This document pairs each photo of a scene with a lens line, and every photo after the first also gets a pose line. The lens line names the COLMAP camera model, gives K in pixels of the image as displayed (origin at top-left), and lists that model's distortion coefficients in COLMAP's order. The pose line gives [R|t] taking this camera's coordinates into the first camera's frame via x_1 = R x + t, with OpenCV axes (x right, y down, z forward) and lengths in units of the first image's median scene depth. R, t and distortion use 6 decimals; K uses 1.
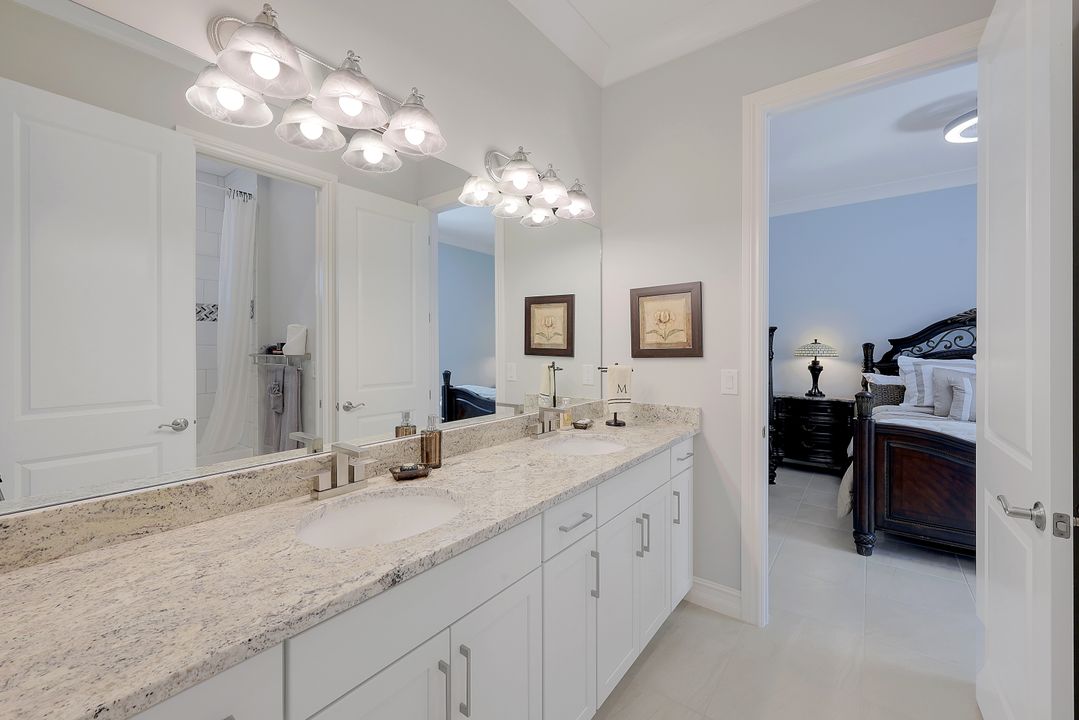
lens RADIAL K [[437.7, 0, 536.1], [0, 437.7, 351.1], [0, 0, 1]] dist [0.000745, -0.000197]
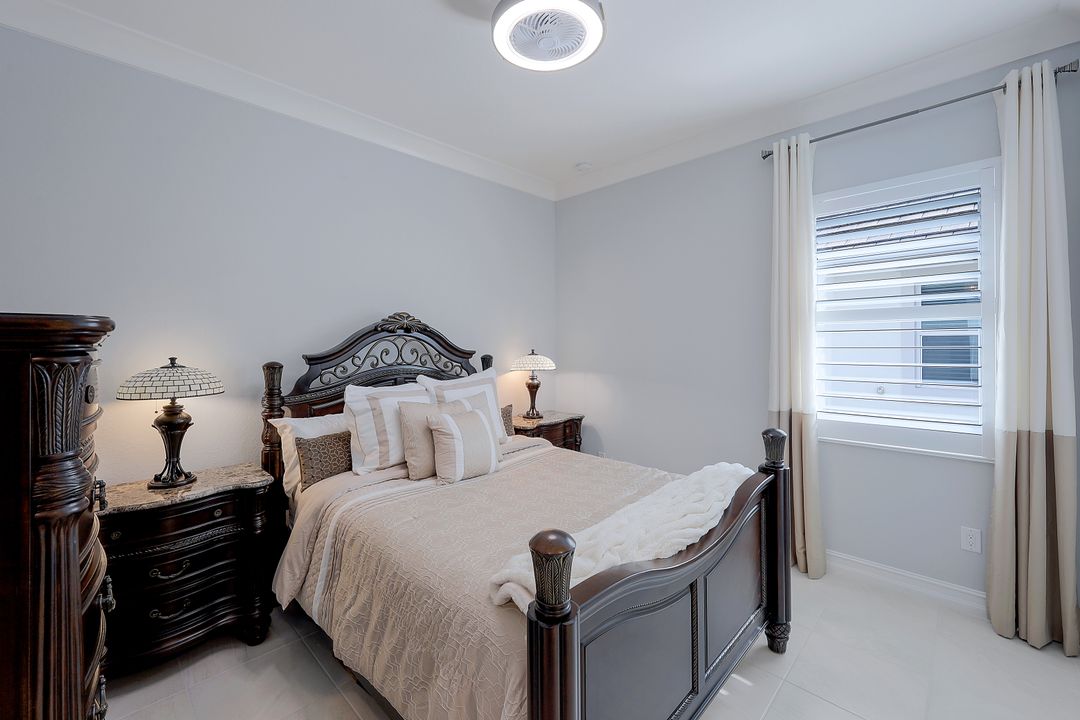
lens RADIAL K [[438.1, 0, 536.1], [0, 438.1, 350.3], [0, 0, 1]] dist [0.000745, -0.000197]
pose [[0.107136, -0.011122, 0.994182, 0.275231], [0.013998, 0.999855, 0.009677, -0.035362], [-0.994146, 0.012880, 0.107276, 0.663313]]
